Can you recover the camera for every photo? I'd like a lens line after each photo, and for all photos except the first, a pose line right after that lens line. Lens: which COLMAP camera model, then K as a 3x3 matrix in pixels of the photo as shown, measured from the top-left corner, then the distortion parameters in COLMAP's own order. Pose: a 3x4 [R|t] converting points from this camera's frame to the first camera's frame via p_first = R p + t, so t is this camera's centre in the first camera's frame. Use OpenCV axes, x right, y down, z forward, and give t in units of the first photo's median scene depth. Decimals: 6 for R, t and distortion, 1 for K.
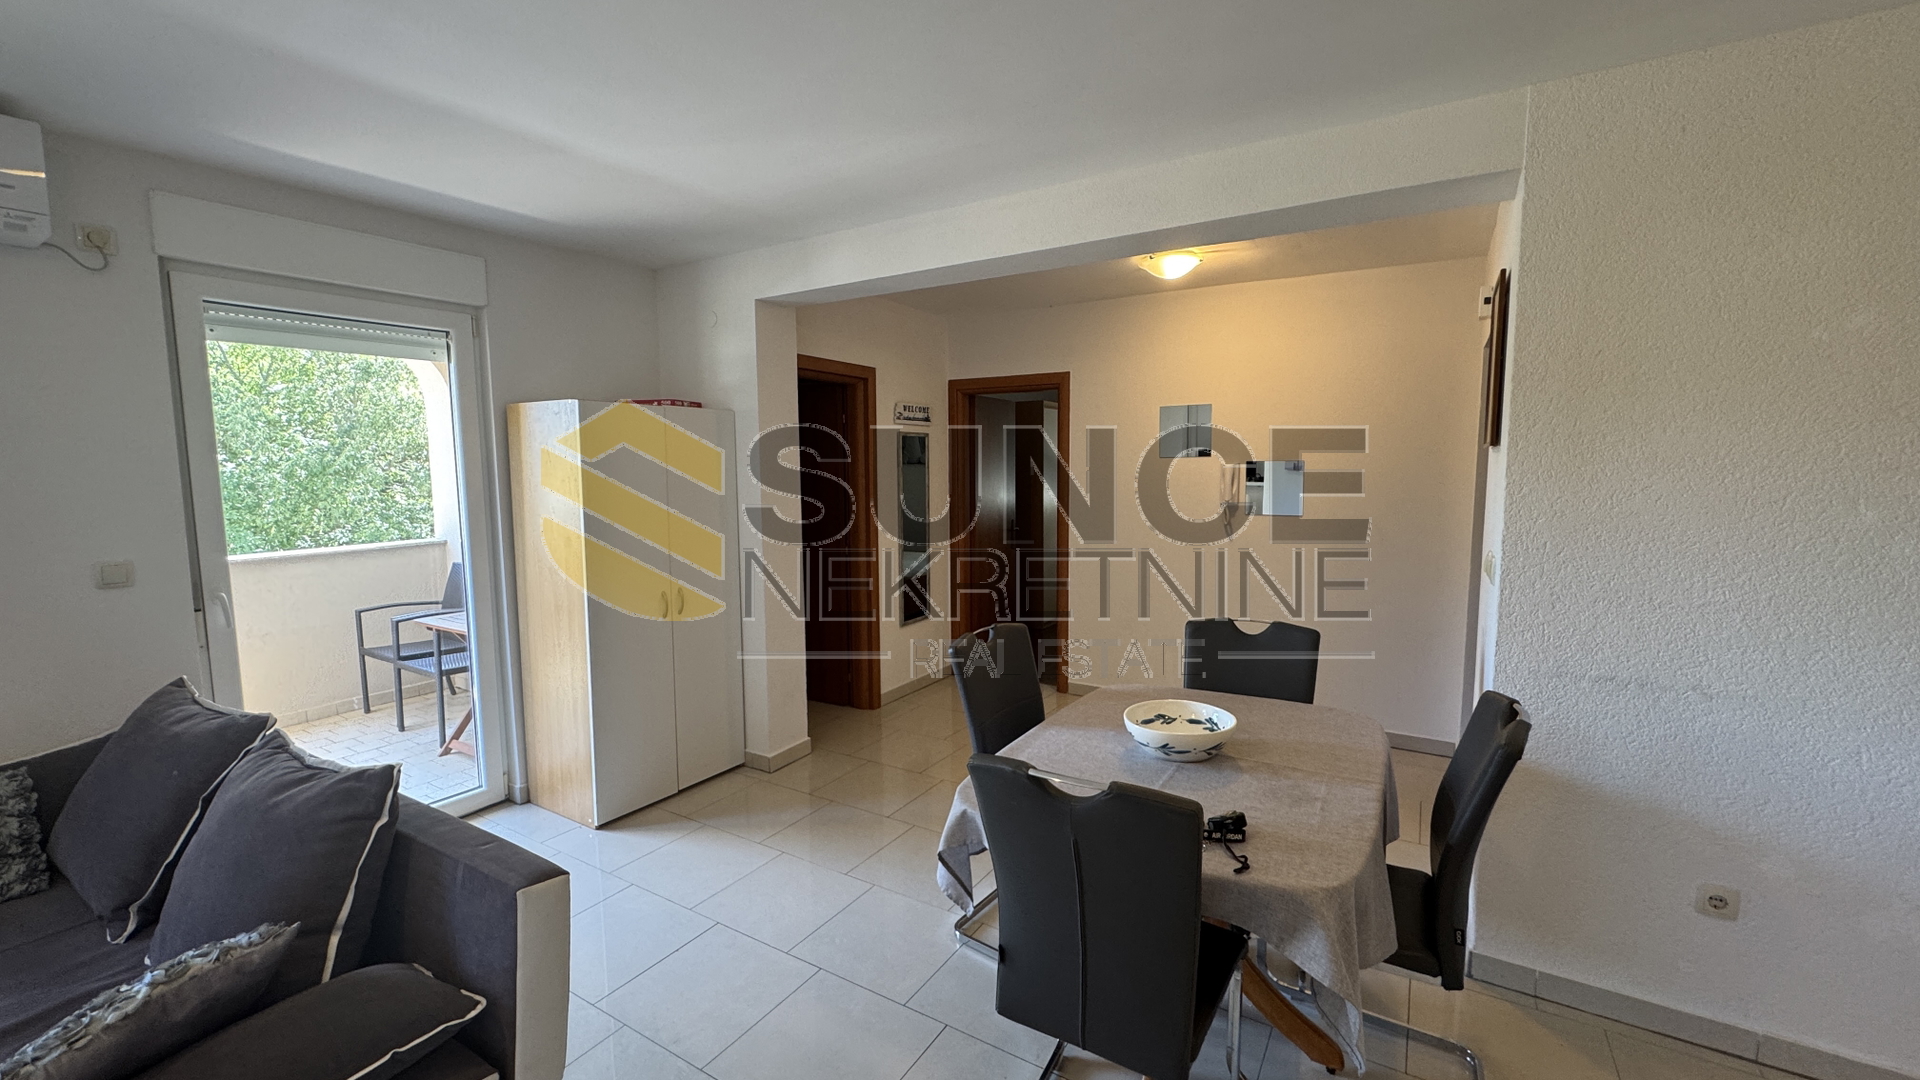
lens RADIAL K [[768.8, 0, 962.7], [0, 768.8, 529.9], [0, 0, 1]] dist [-0.003492, 0.000213]
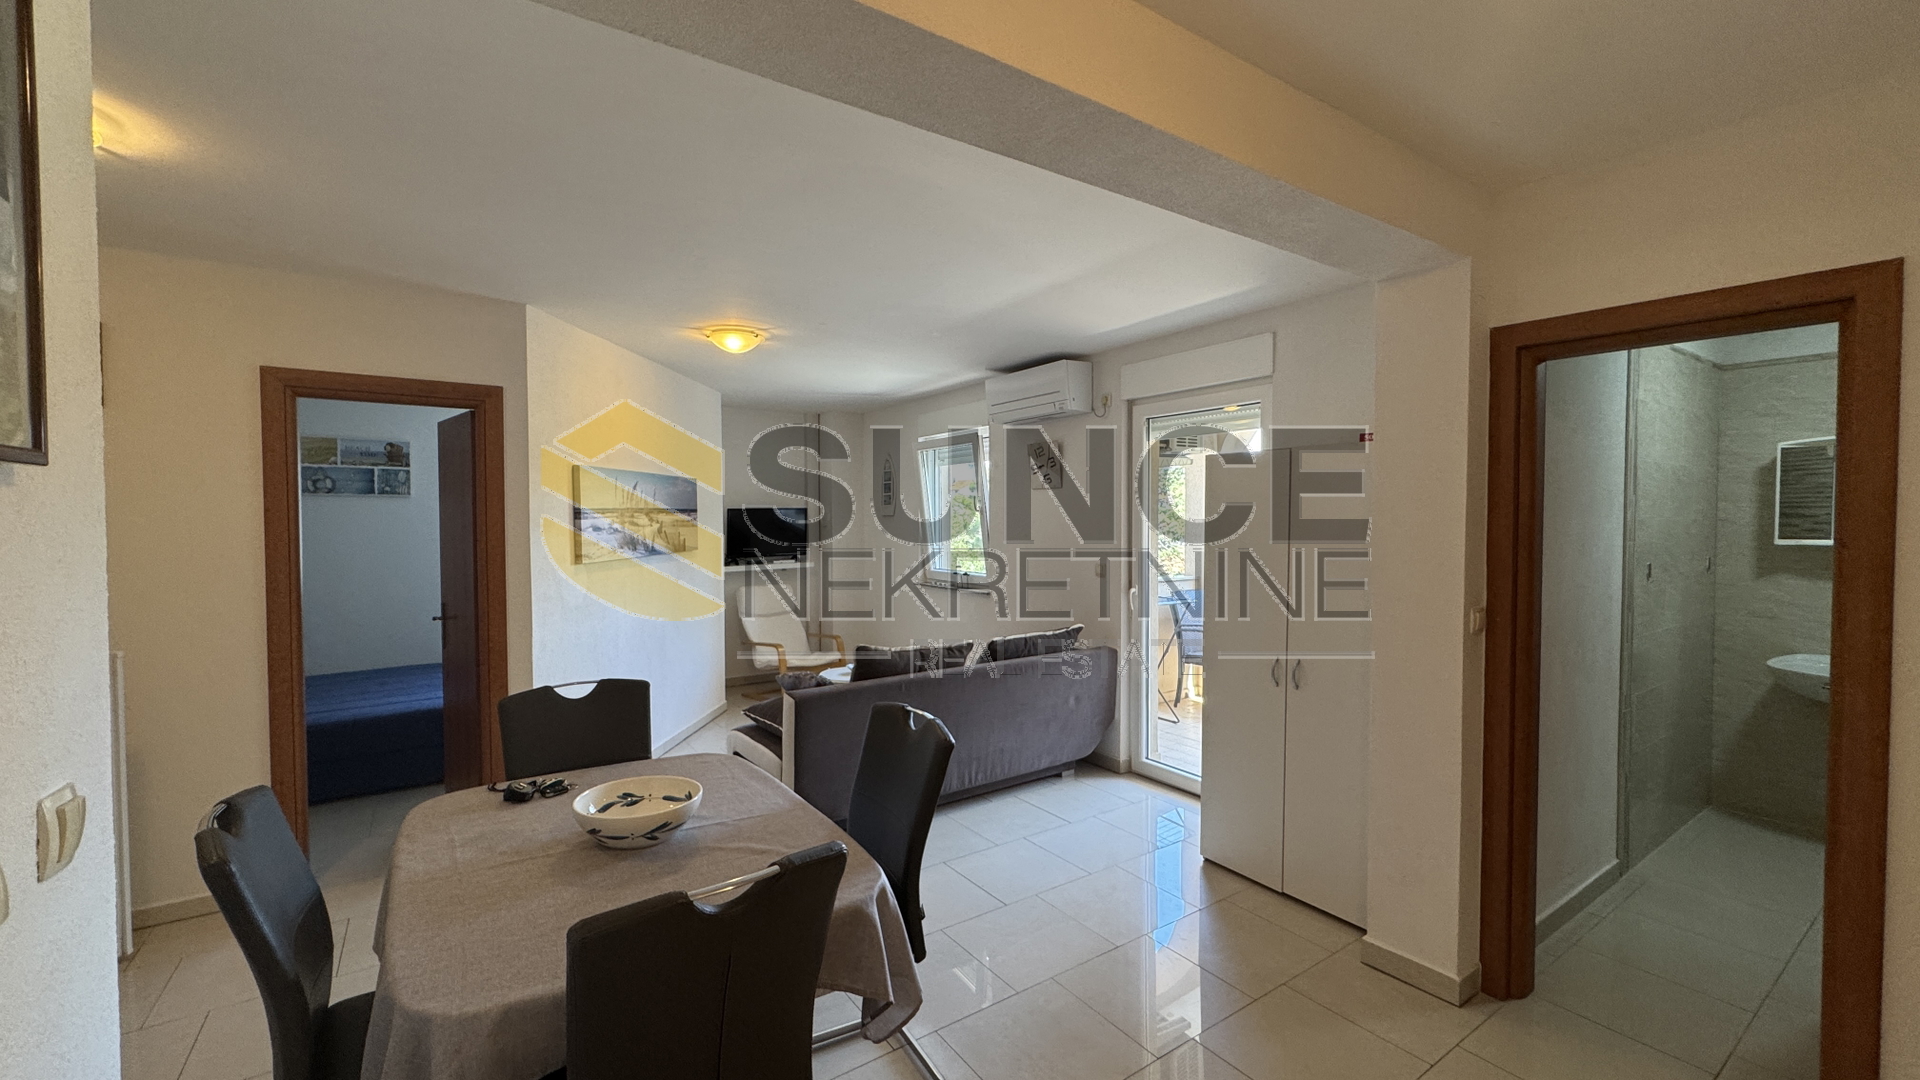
lens RADIAL K [[768.8, 0, 964.4], [0, 768.8, 545.5], [0, 0, 1]] dist [-0.003492, 0.000213]
pose [[-0.397833, 0.038960, -0.916630, 0.784378], [-0.077963, 0.994049, 0.076088, -0.122025], [0.914139, 0.101733, -0.392428, 1.387625]]
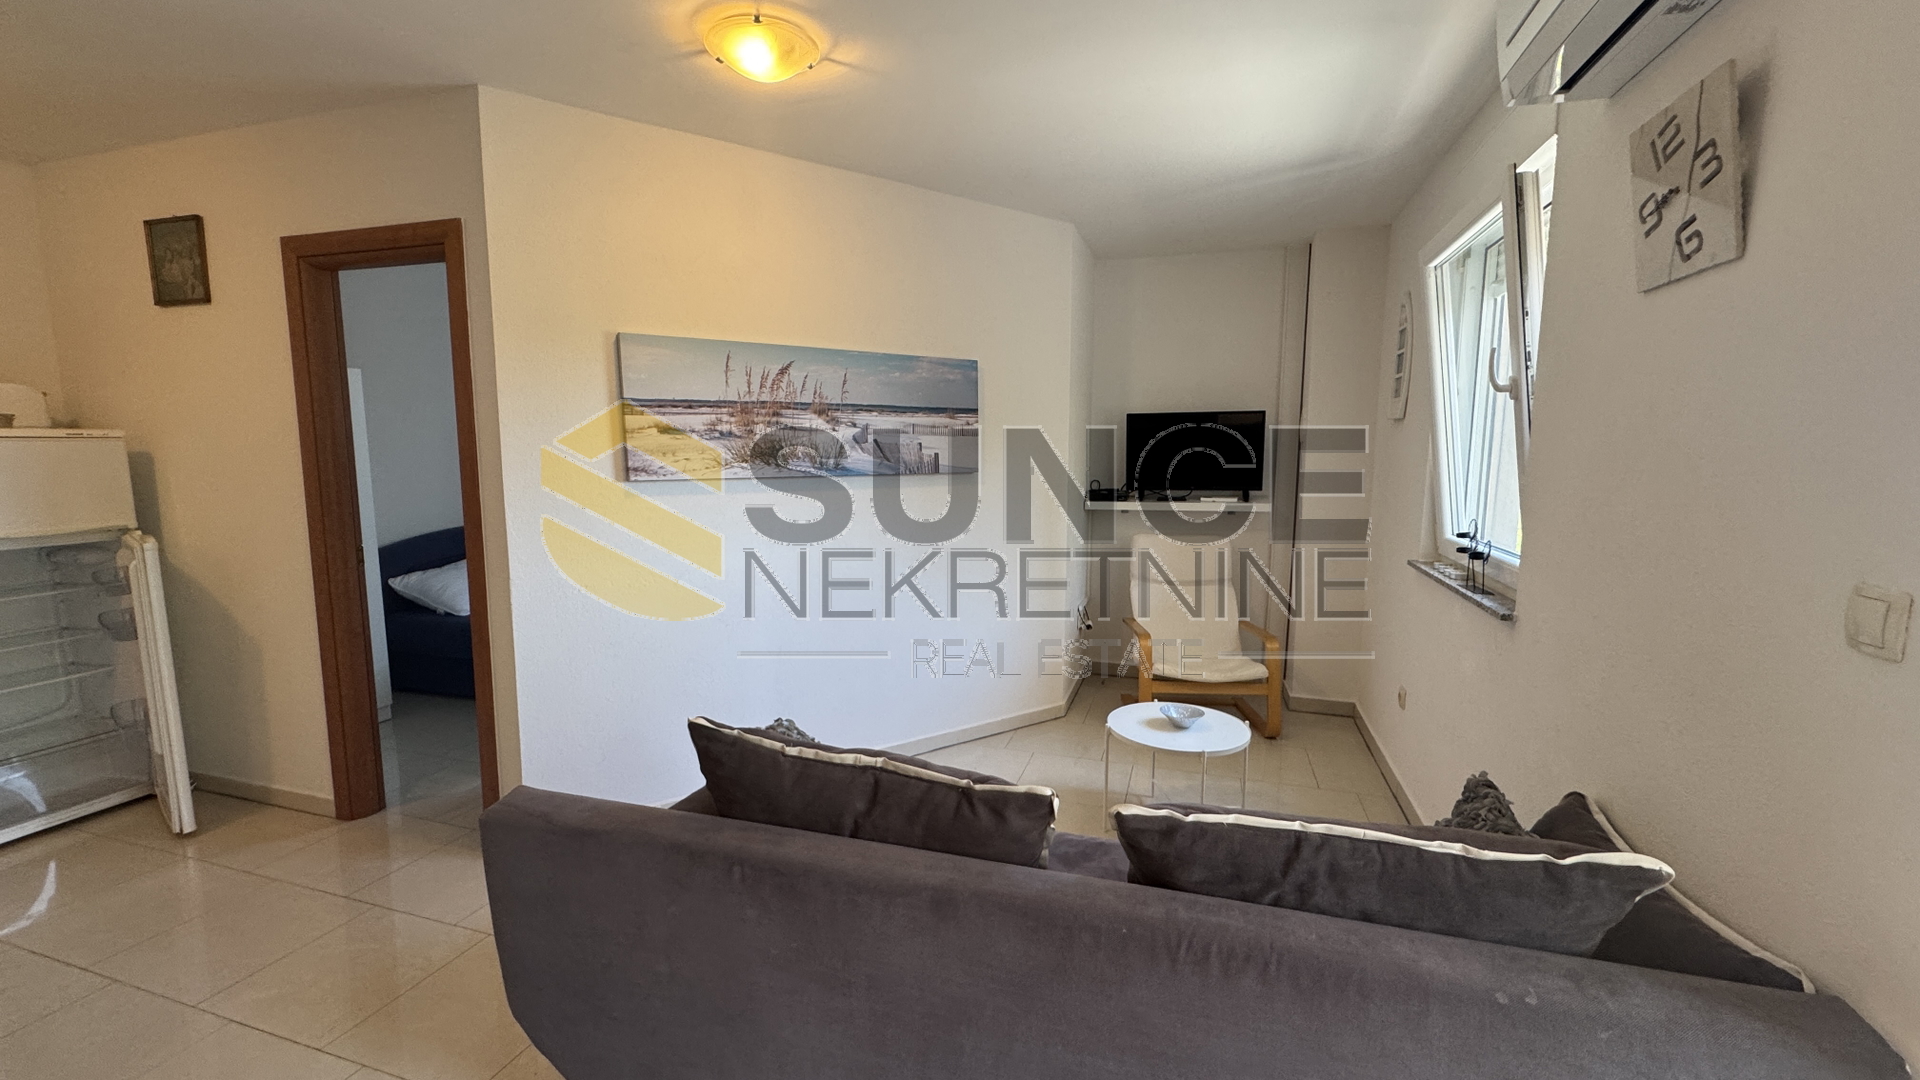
lens RADIAL K [[768.8, 0, 966.1], [0, 768.8, 542.7], [0, 0, 1]] dist [-0.003492, 0.000213]
pose [[-0.967449, 0.032652, -0.250950, -0.527080], [-0.022426, 0.976678, 0.213534, -0.059531], [0.252070, 0.212211, -0.944154, 1.210208]]
